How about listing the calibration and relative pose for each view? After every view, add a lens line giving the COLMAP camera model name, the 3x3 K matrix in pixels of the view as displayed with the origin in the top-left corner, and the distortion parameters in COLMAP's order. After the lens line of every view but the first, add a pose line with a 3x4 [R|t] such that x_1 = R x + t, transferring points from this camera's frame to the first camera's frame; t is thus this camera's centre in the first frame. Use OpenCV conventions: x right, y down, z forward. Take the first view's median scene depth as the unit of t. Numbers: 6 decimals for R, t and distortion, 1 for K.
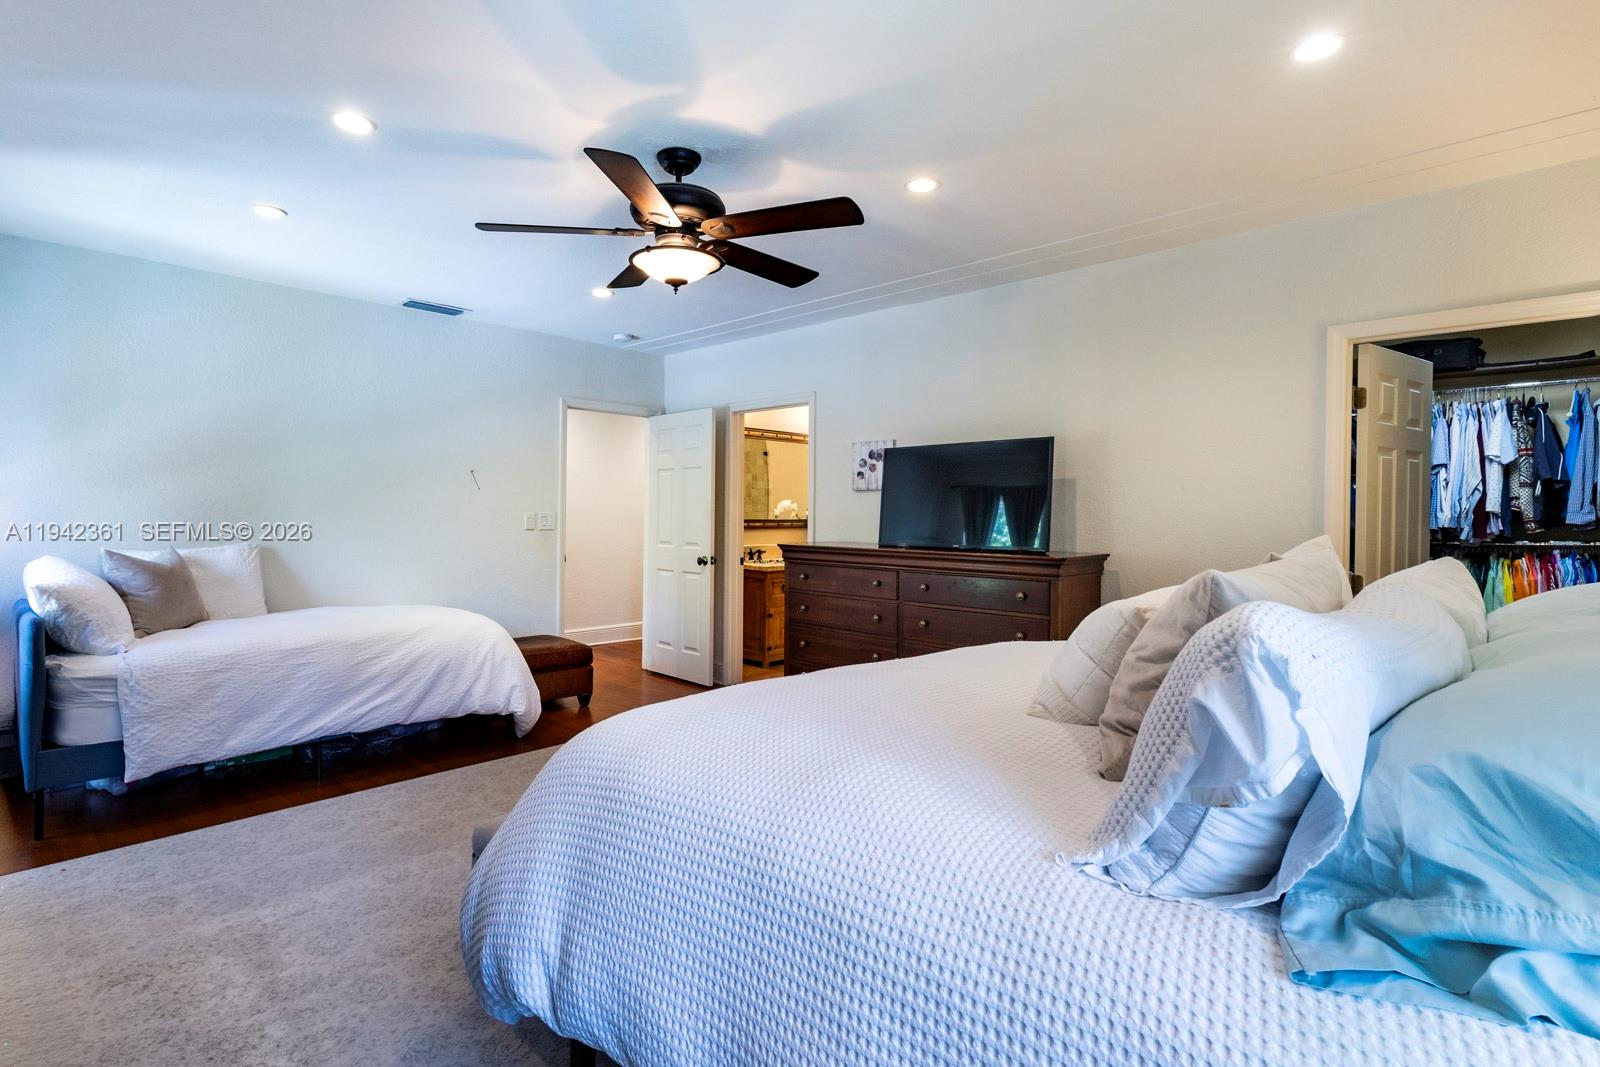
lens RADIAL K [[808.6, 0, 800.4], [0, 808.6, 516.0], [0, 0, 1]] dist [0.001300, -0.000027]
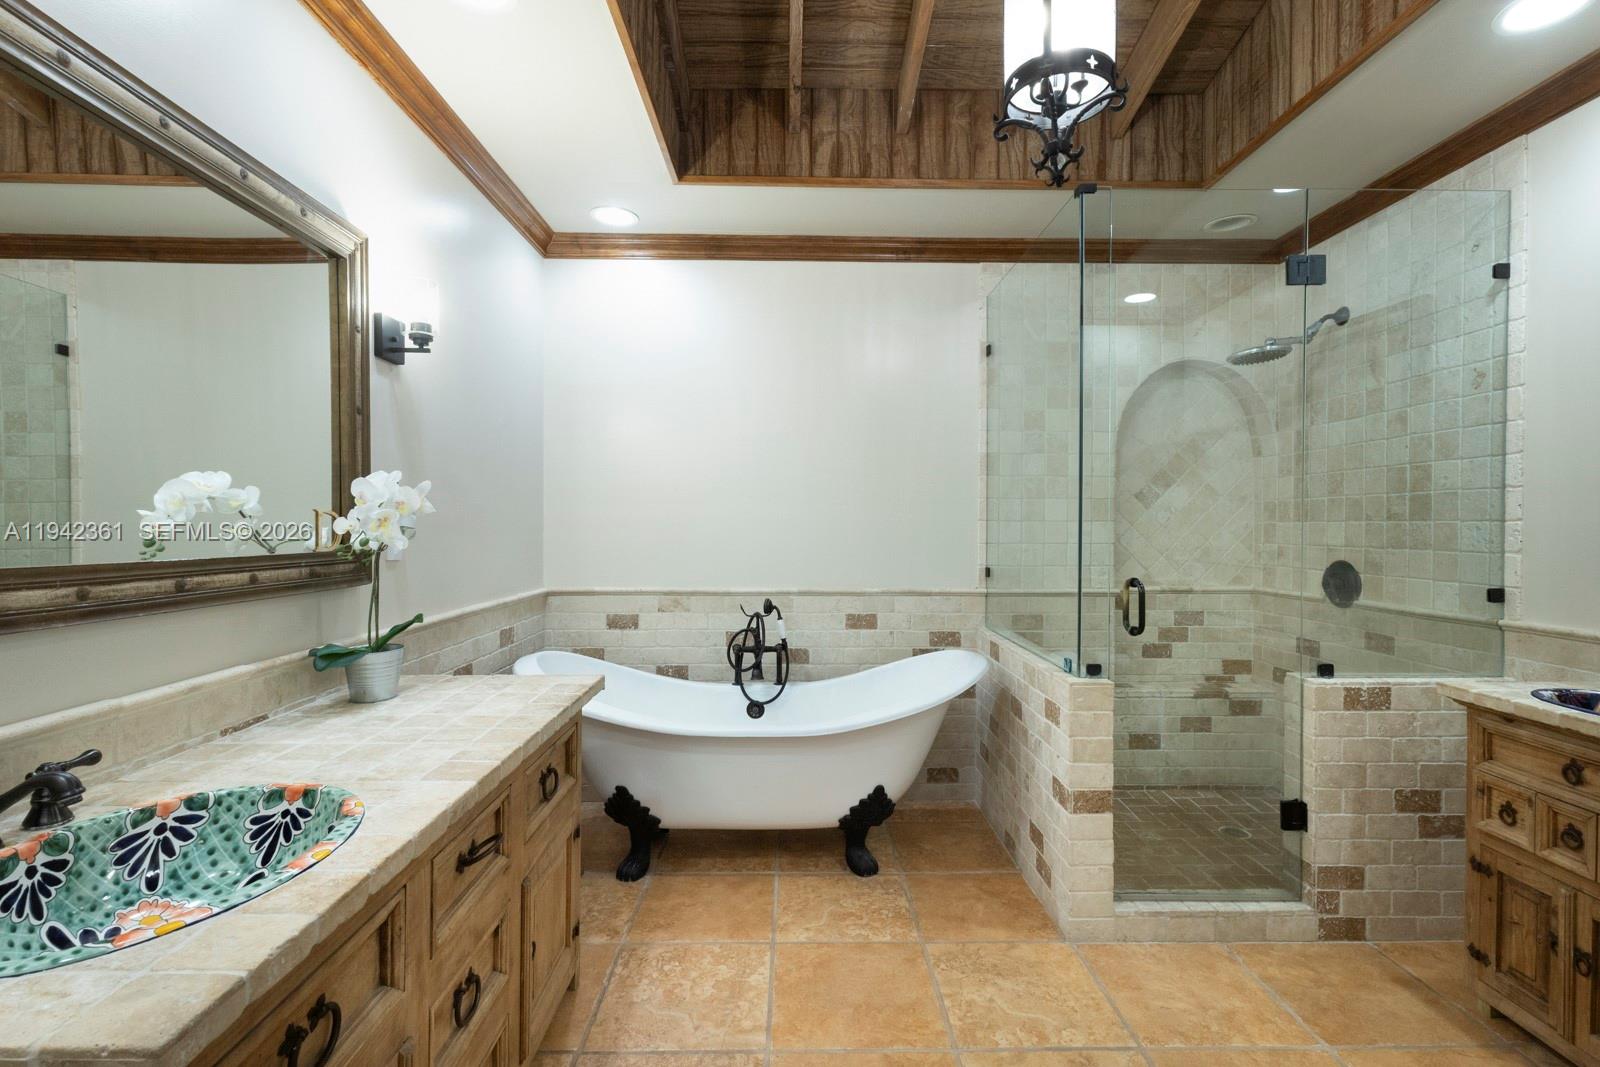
lens RADIAL K [[740.7, 0, 801.2], [0, 740.7, 527.4], [0, 0, 1]] dist [0.002200, 0.000657]
pose [[0.734235, -0.000683, 0.678895, -0.075144], [-0.002092, 0.999992, 0.003269, -0.010571], [-0.678892, -0.003821, 0.734229, 1.570526]]
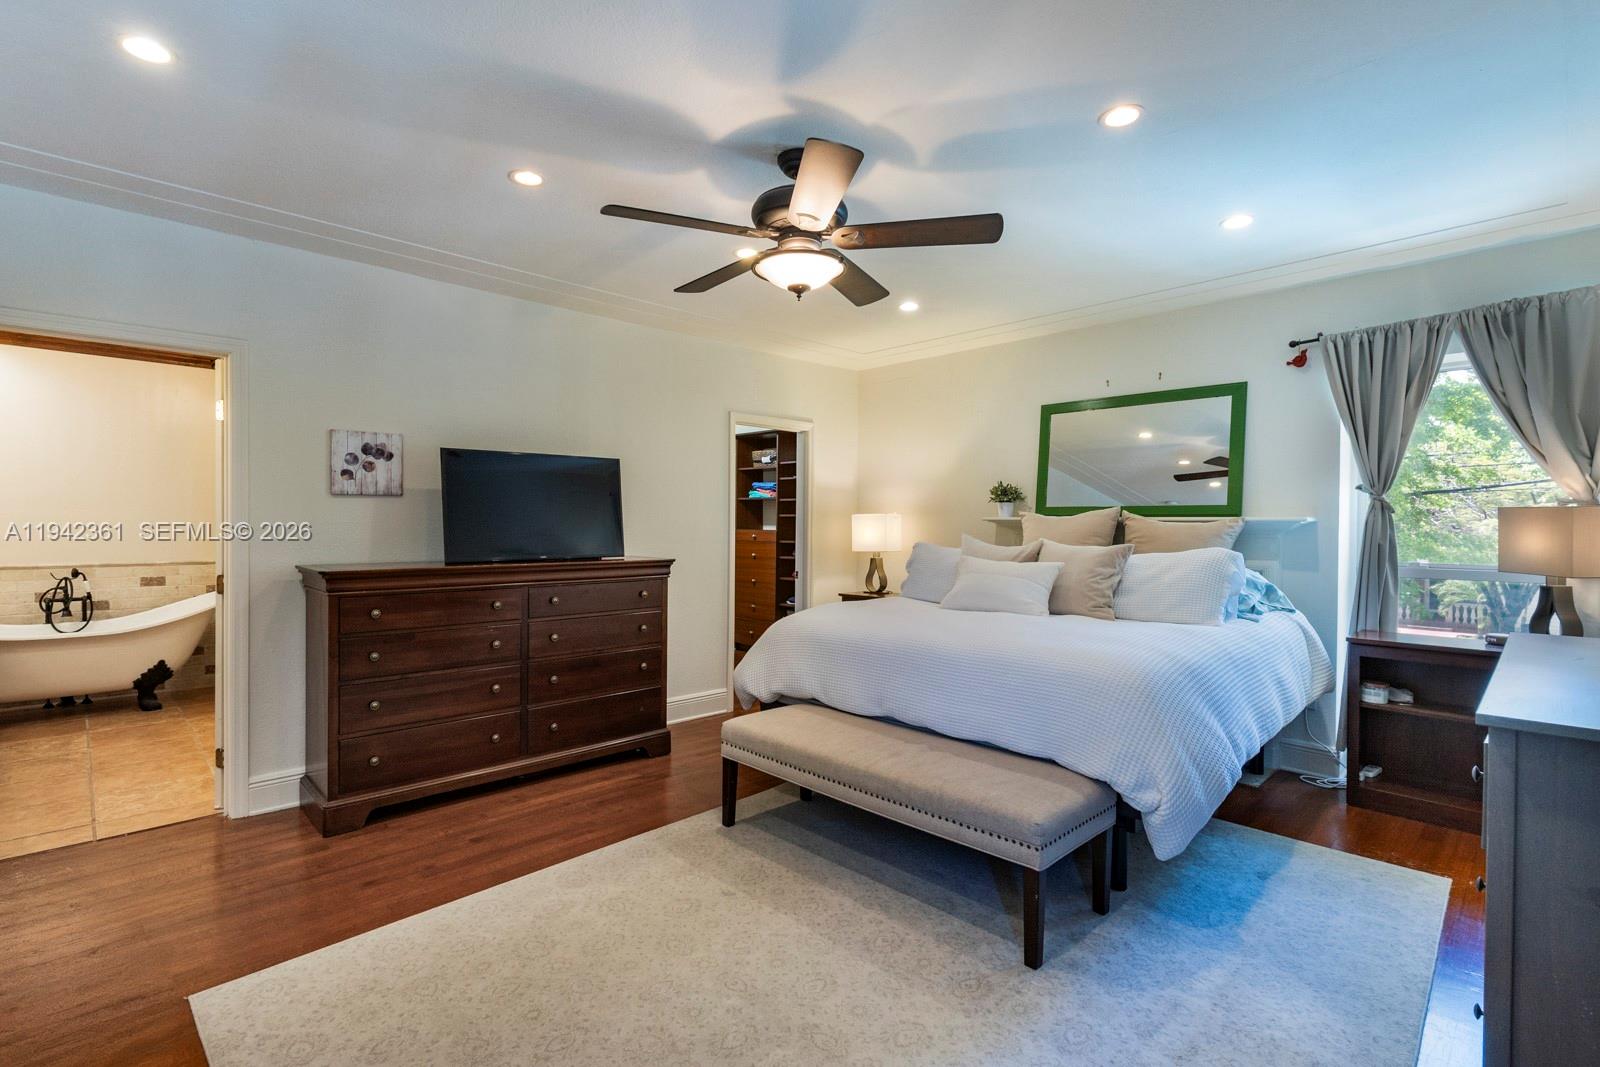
lens RADIAL K [[740.7, 0, 801.2], [0, 740.7, 527.4], [0, 0, 1]] dist [0.002200, 0.000657]
pose [[0.061105, -0.005179, 0.998118, -0.845032], [0.004043, 0.999980, 0.004941, -0.003356], [-0.998123, 0.003734, 0.061124, 0.762320]]
